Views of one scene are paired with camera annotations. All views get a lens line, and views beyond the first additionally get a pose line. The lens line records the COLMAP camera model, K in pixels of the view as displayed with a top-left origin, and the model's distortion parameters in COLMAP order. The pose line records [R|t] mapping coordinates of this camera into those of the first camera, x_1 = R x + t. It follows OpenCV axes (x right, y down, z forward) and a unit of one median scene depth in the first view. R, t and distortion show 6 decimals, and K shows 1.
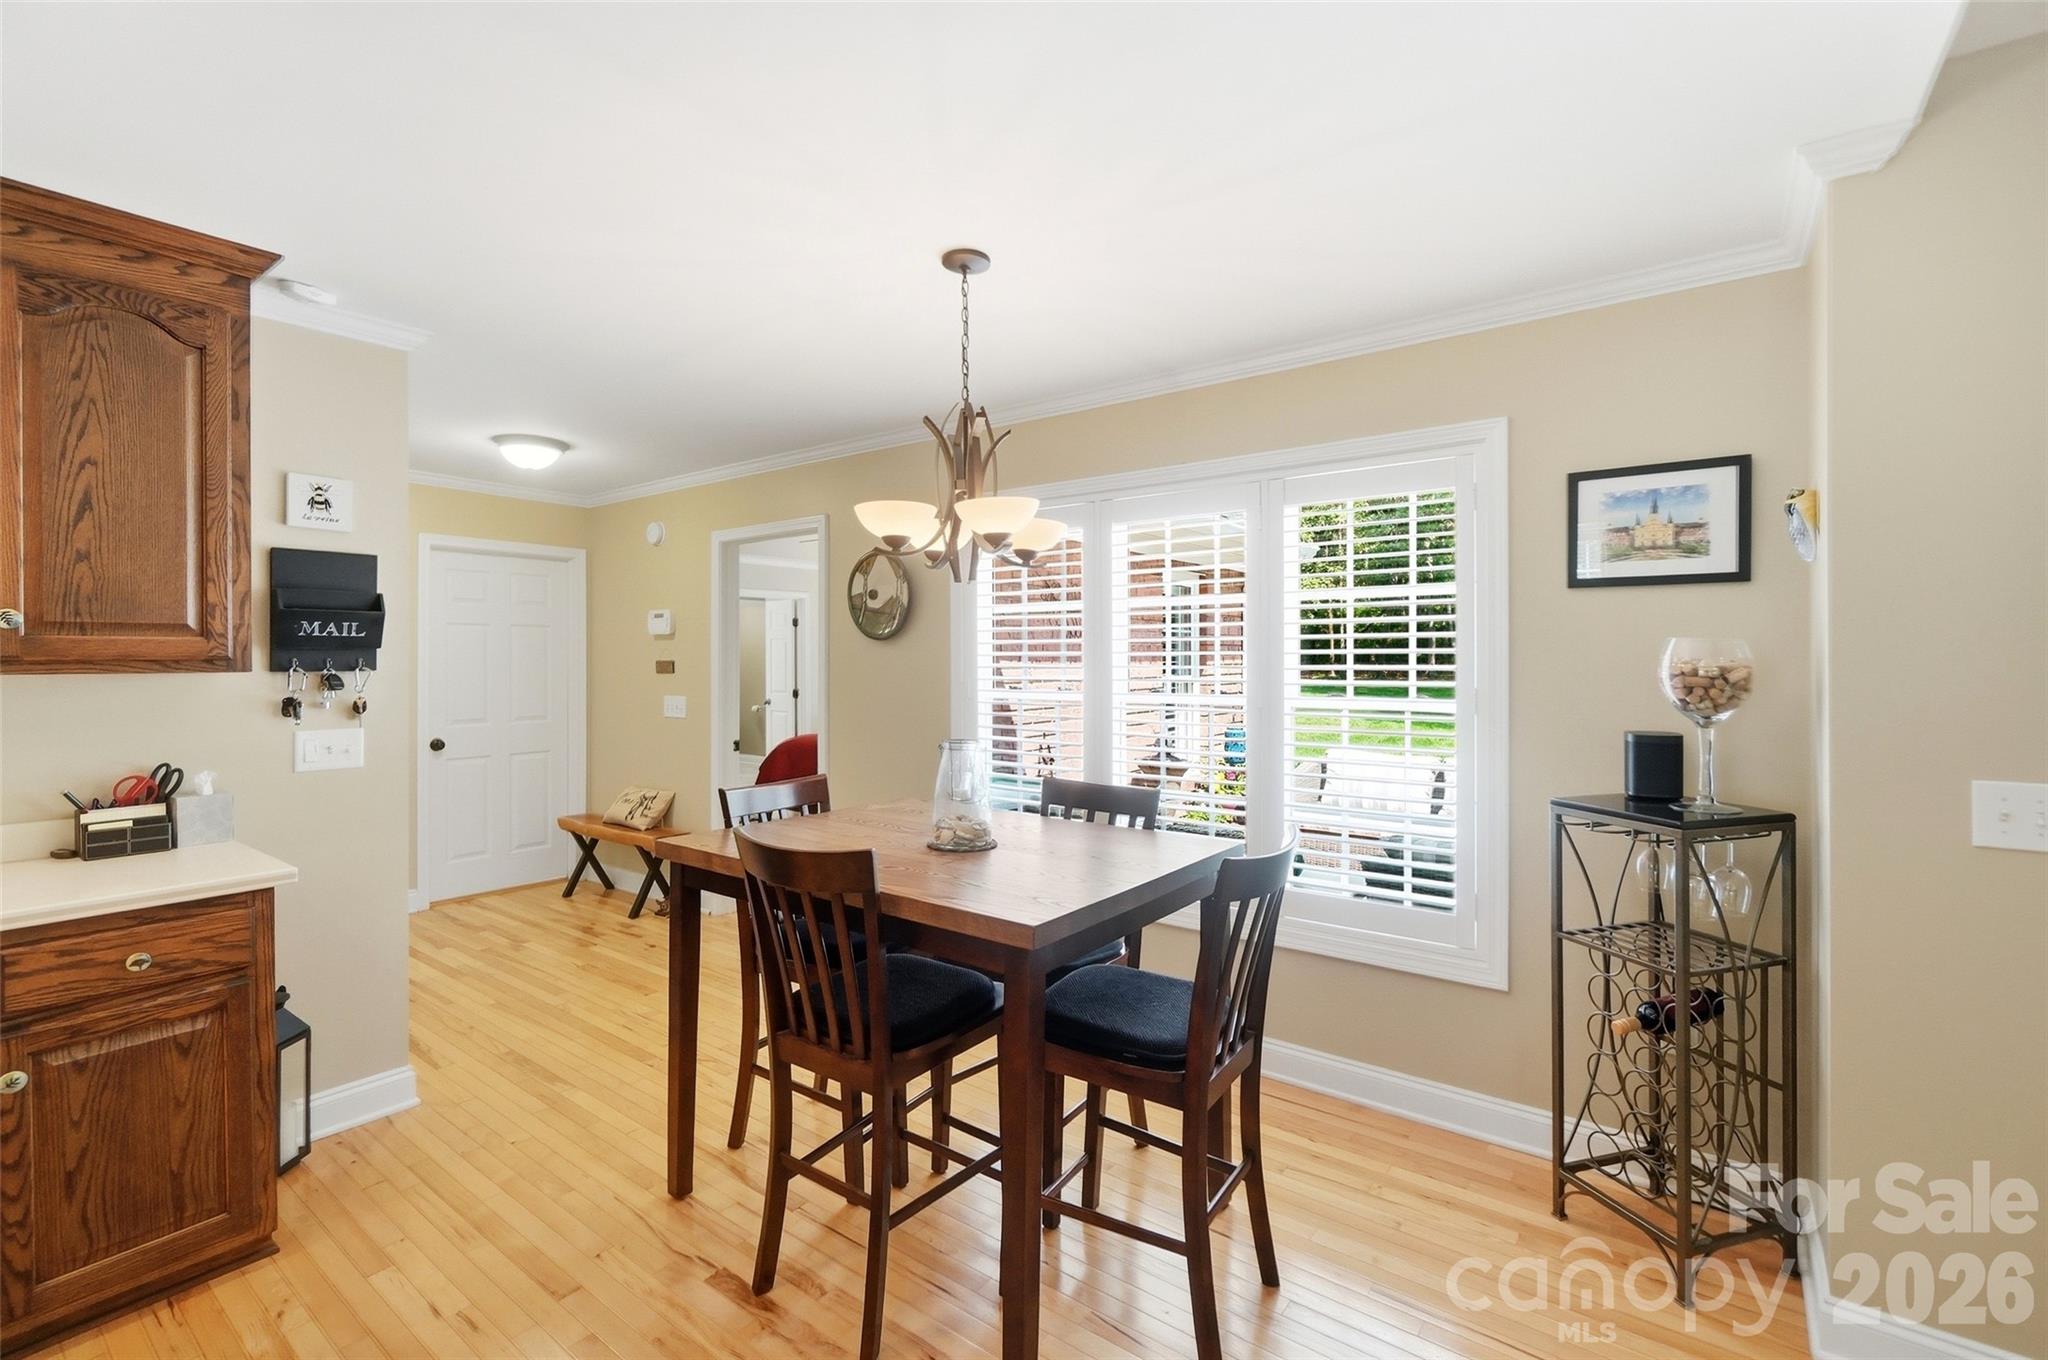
lens RADIAL K [[908.7, 0, 1018.7], [0, 908.7, 660.5], [0, 0, 1]] dist [-0.000010, -0.000245]
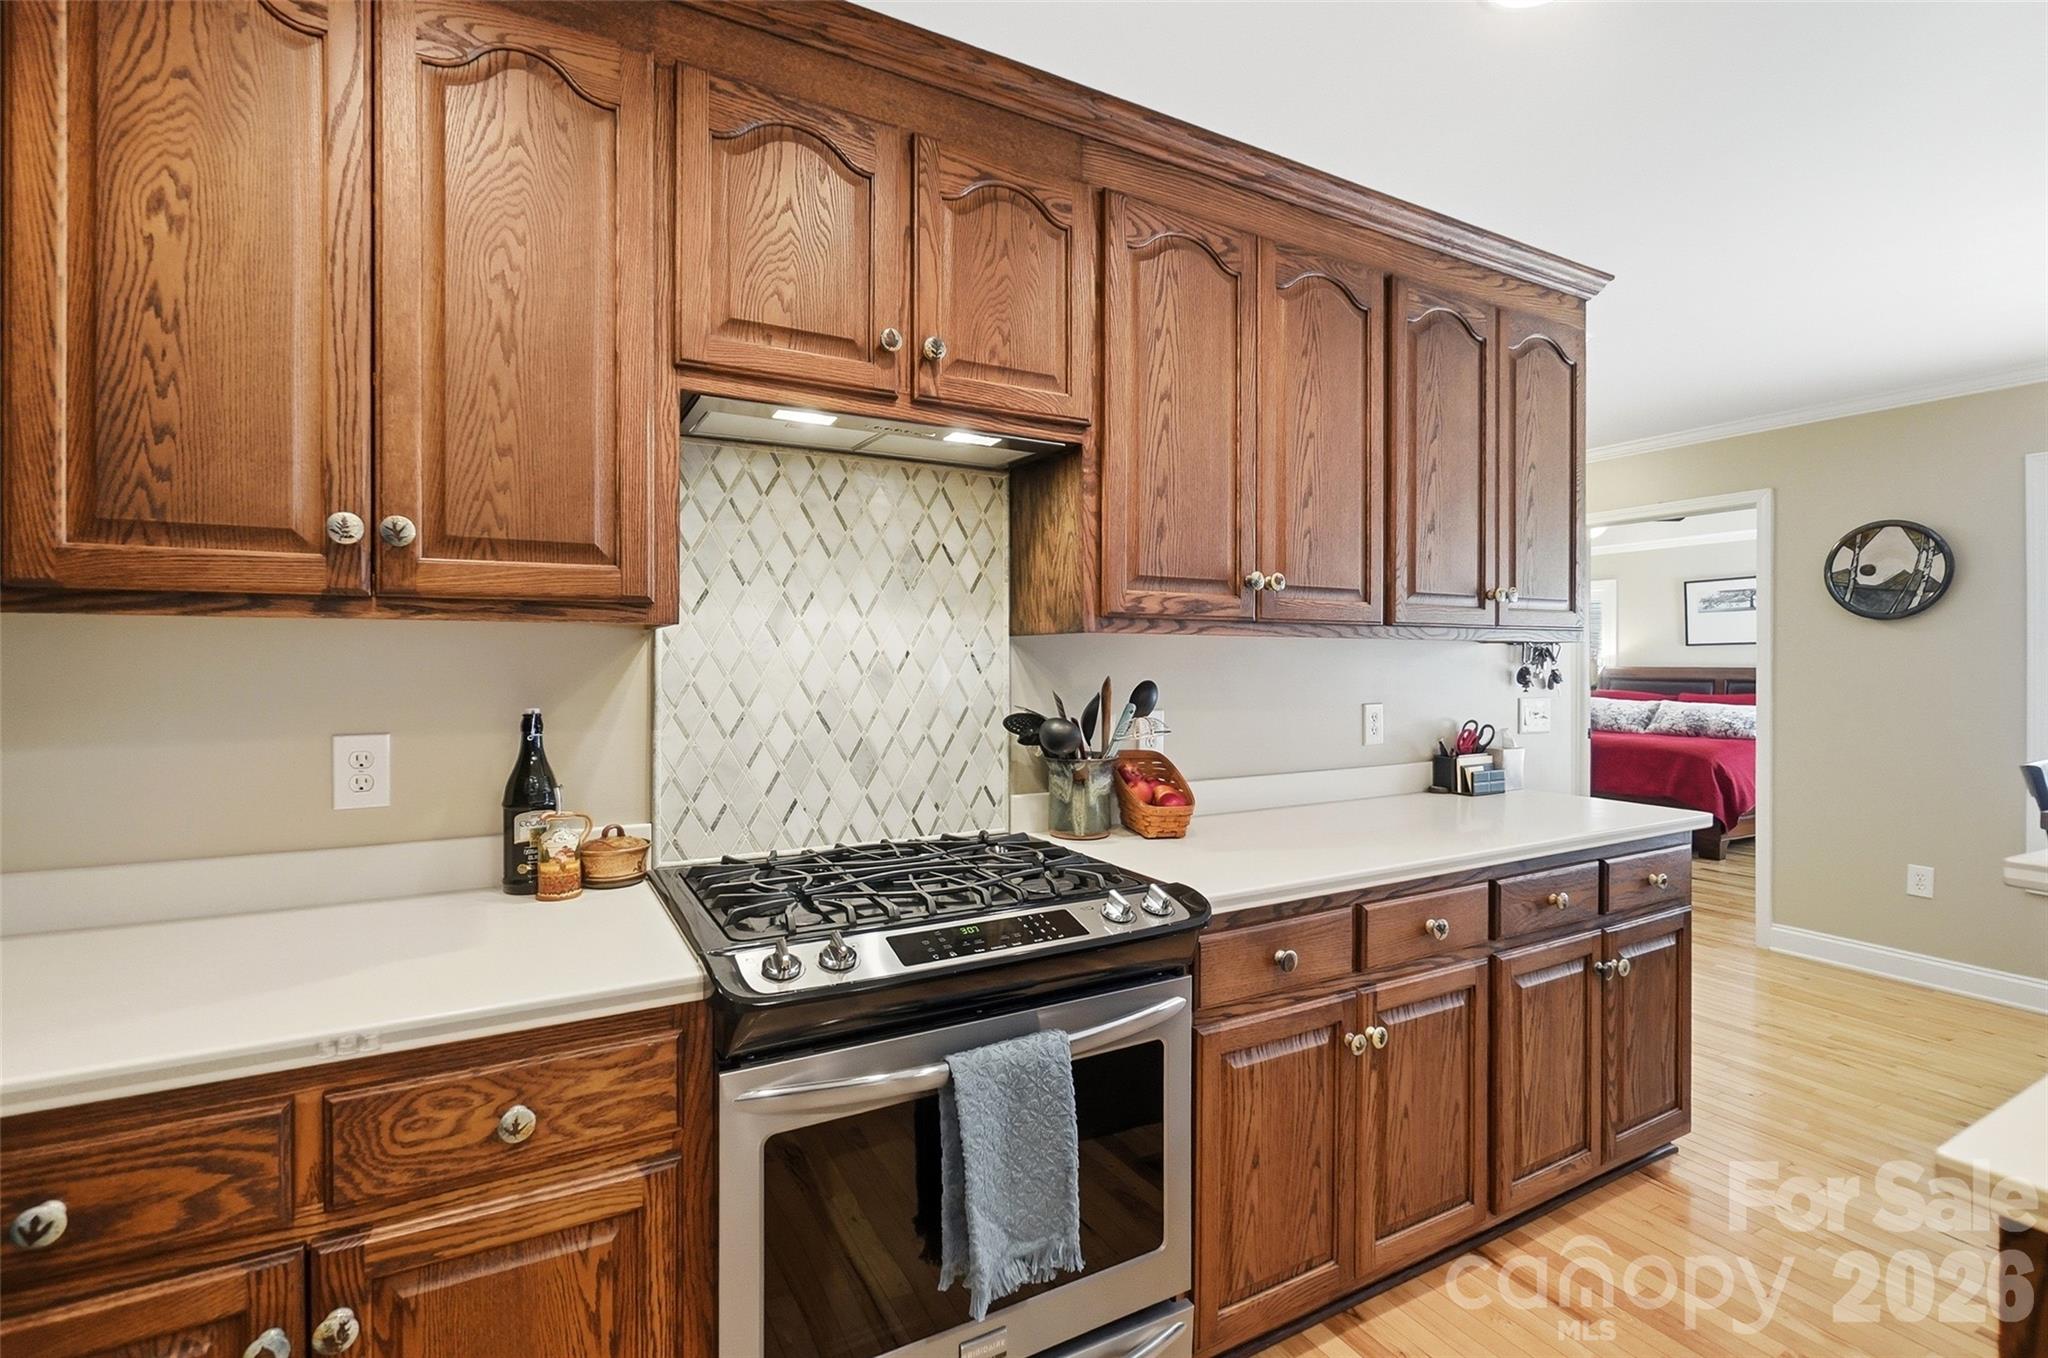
lens RADIAL K [[915.4, 0, 1022.8], [0, 915.4, 663.4], [0, 0, 1]] dist [-0.005873, -0.000743]
pose [[0.911077, 0.002728, -0.412228, -1.067467], [-0.002147, 0.999996, 0.001871, 0.040172], [0.412232, -0.000819, 0.911079, -0.372657]]
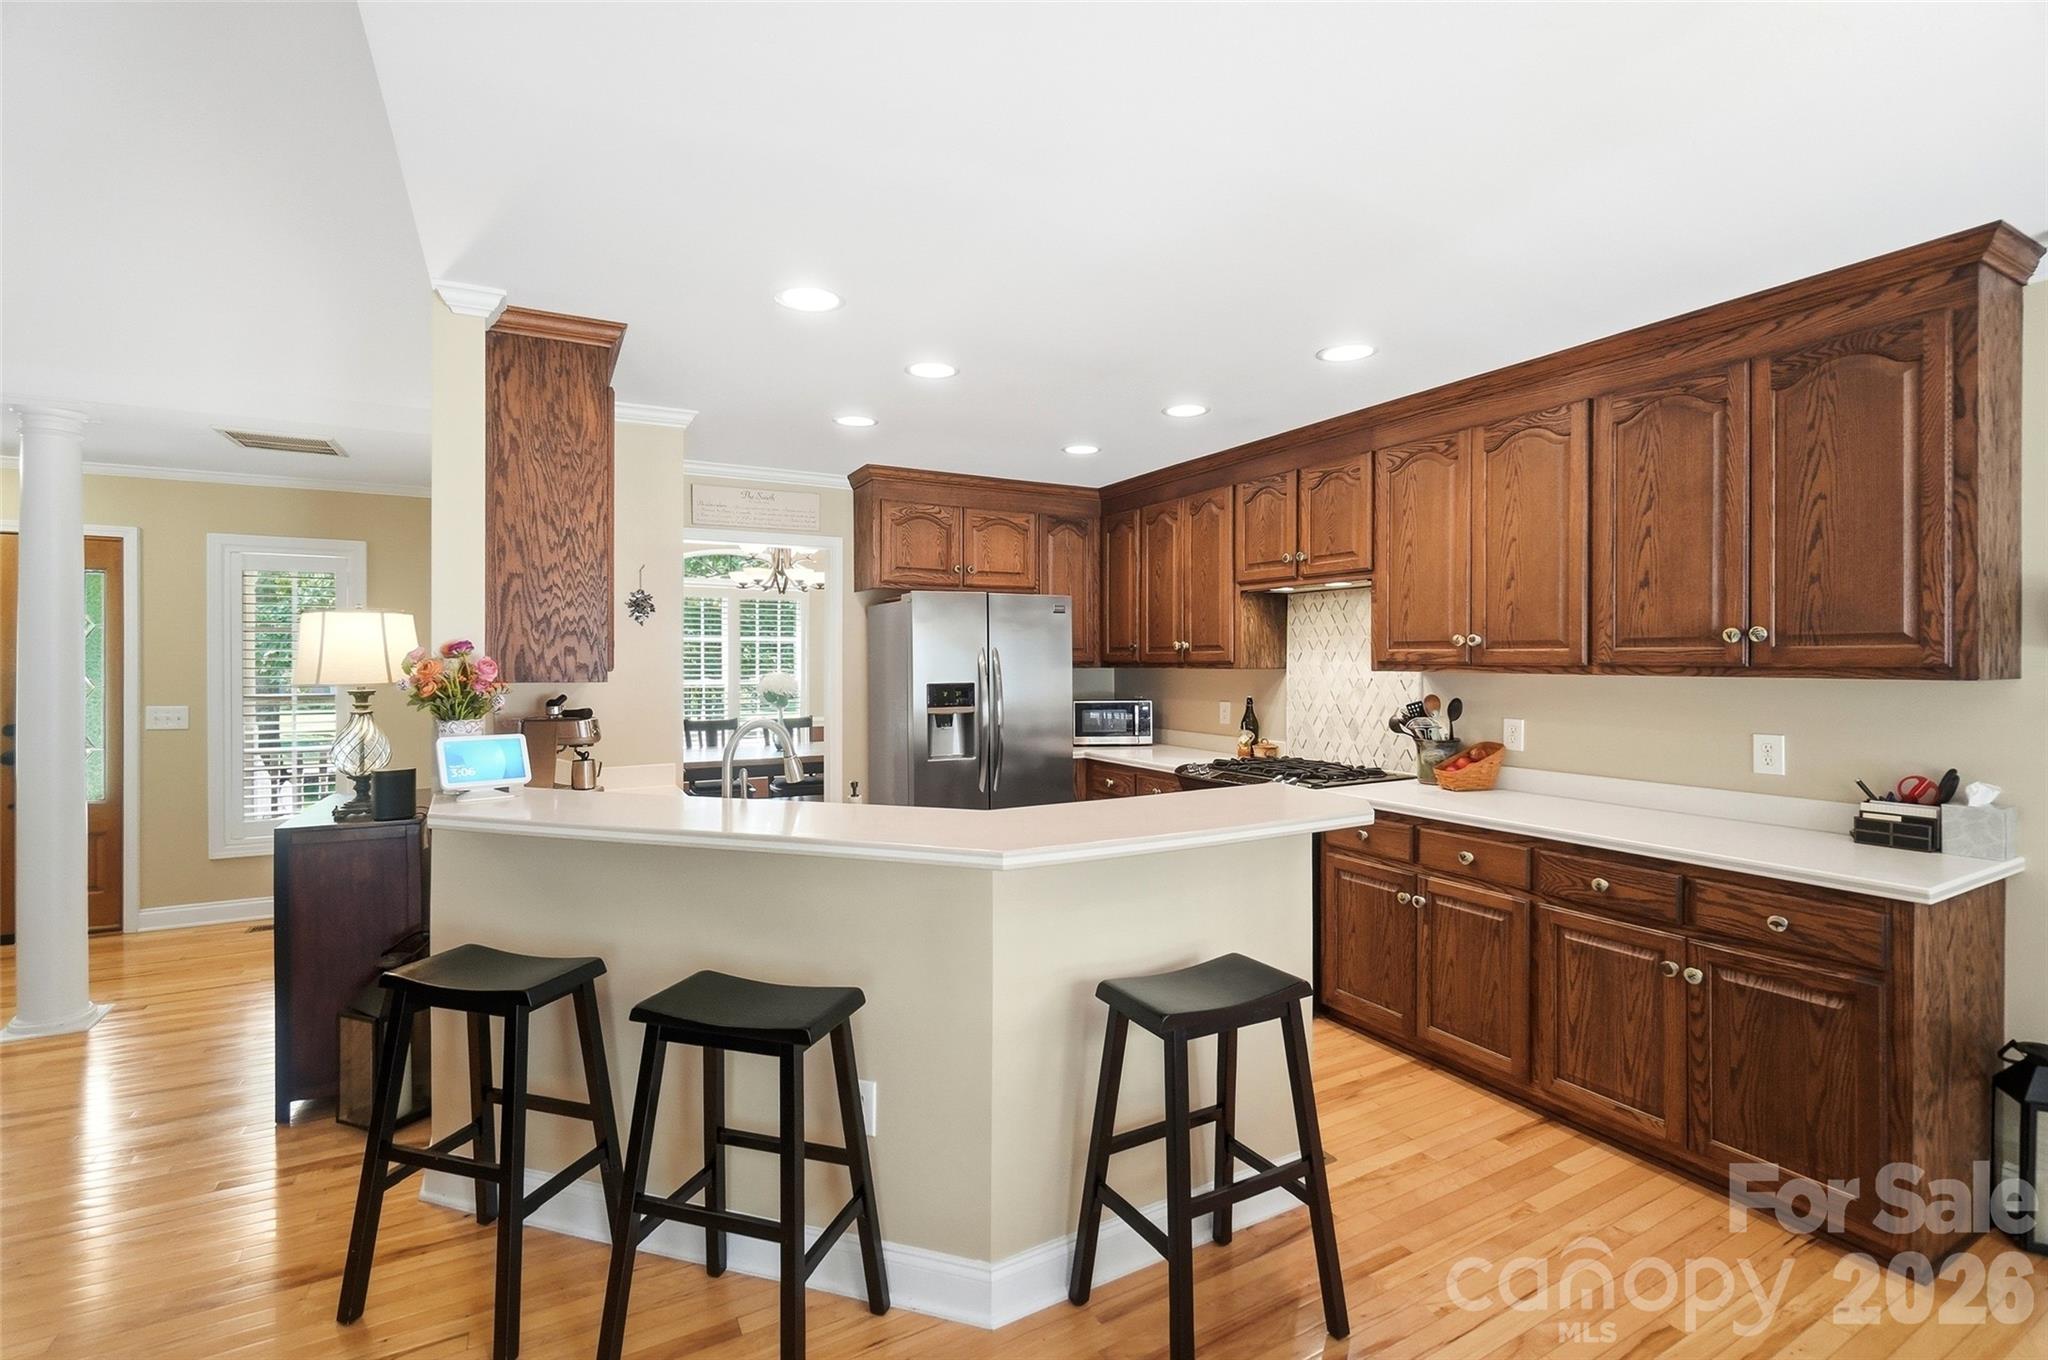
lens RADIAL K [[915.4, 0, 1022.8], [0, 915.4, 664.4], [0, 0, 1]] dist [-0.005873, -0.000743]
pose [[-0.408368, 0.004801, -0.912805, 0.428660], [-0.002344, 0.999977, 0.006308, -0.007591], [0.912814, 0.004716, -0.408348, 0.499531]]
